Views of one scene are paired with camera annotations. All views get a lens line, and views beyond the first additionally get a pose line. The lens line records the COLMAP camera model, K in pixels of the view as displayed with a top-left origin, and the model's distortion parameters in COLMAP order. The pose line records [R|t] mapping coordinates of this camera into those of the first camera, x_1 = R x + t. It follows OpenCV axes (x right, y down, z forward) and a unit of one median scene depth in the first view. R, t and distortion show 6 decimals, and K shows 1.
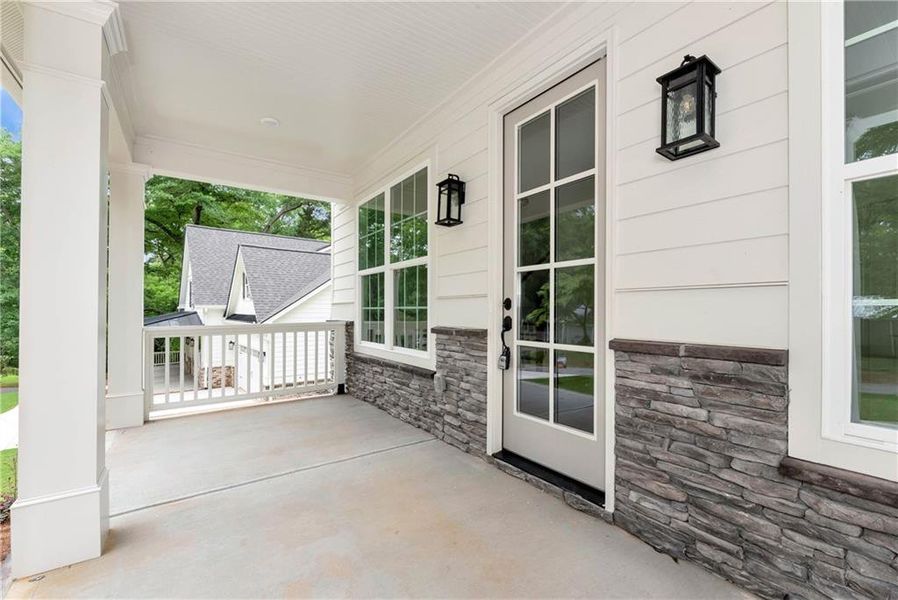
lens RADIAL K [[388.2, 0, 457.1], [0, 388.2, 306.3], [0, 0, 1]] dist [-0.000367, 0.000099]
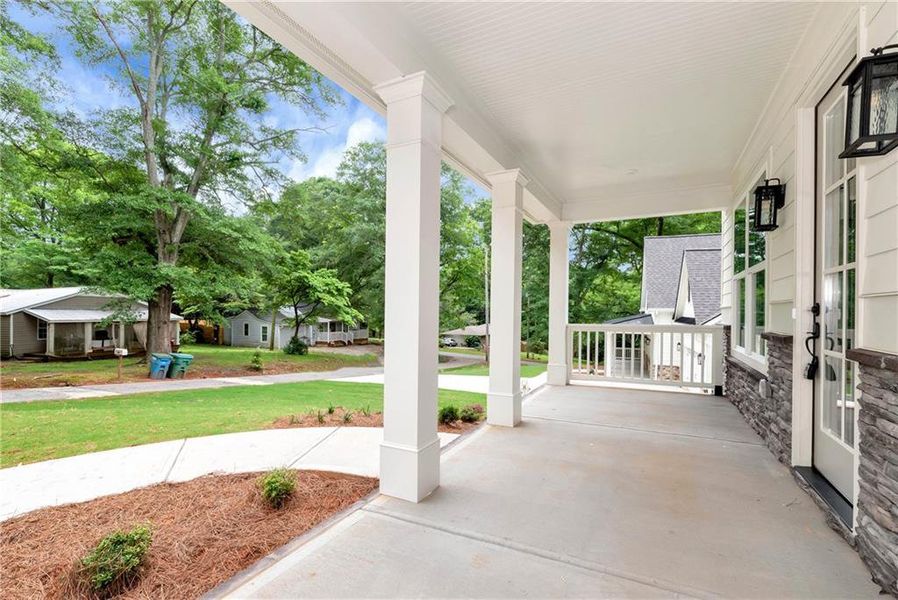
lens RADIAL K [[400.3, 0, 455.6], [0, 400.3, 310.7], [0, 0, 1]] dist [-0.002363, -0.000154]
pose [[0.465389, 0.003285, -0.885100, 0.424740], [0.000875, 0.999991, 0.004171, -0.005564], [0.885106, -0.002715, 0.465382, -0.148439]]
